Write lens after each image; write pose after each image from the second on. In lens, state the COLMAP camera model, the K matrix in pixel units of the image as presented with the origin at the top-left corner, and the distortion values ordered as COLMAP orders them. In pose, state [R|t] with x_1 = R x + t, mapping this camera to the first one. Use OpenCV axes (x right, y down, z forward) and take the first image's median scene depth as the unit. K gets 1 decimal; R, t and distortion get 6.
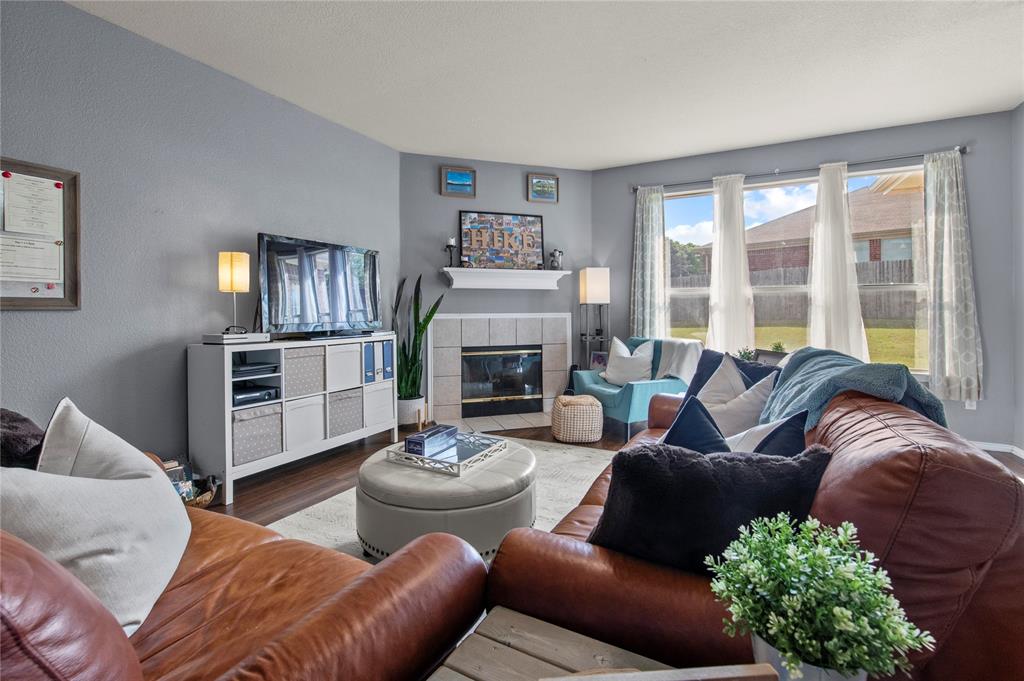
lens RADIAL K [[449.6, 0, 516.0], [0, 449.6, 320.1], [0, 0, 1]] dist [0.000353, -0.000084]
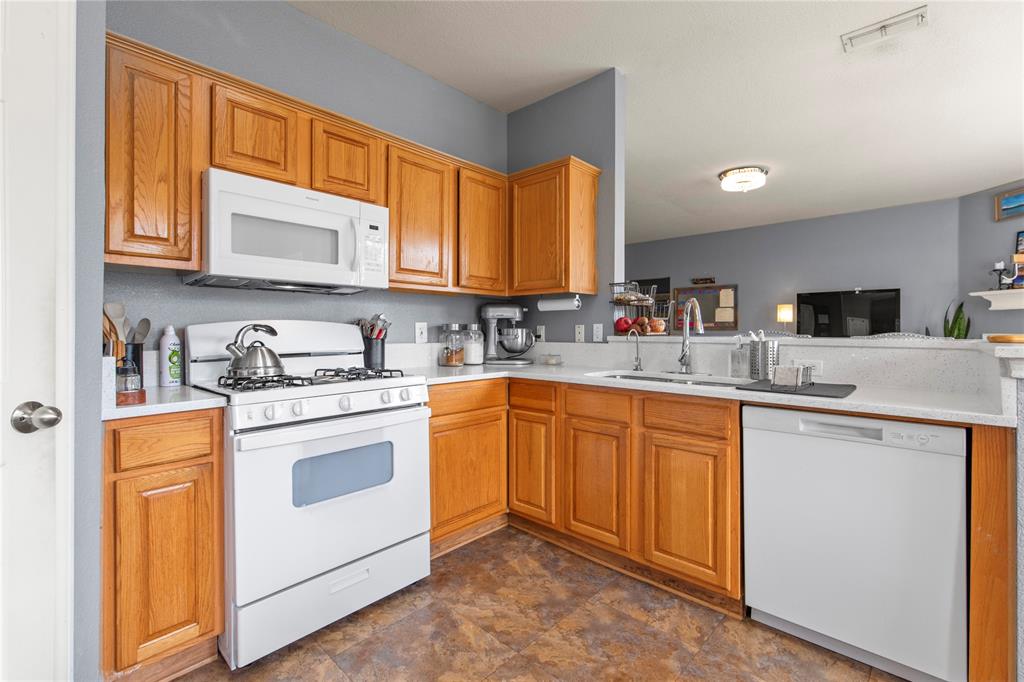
lens RADIAL K [[451.2, 0, 514.3], [0, 451.2, 328.8], [0, 0, 1]] dist [-0.000243, 0.000048]
pose [[-0.261120, 0.000045, -0.965306, 1.455295], [-0.018186, 0.999822, 0.004966, -0.011917], [0.965135, 0.018852, -0.261073, 0.217489]]
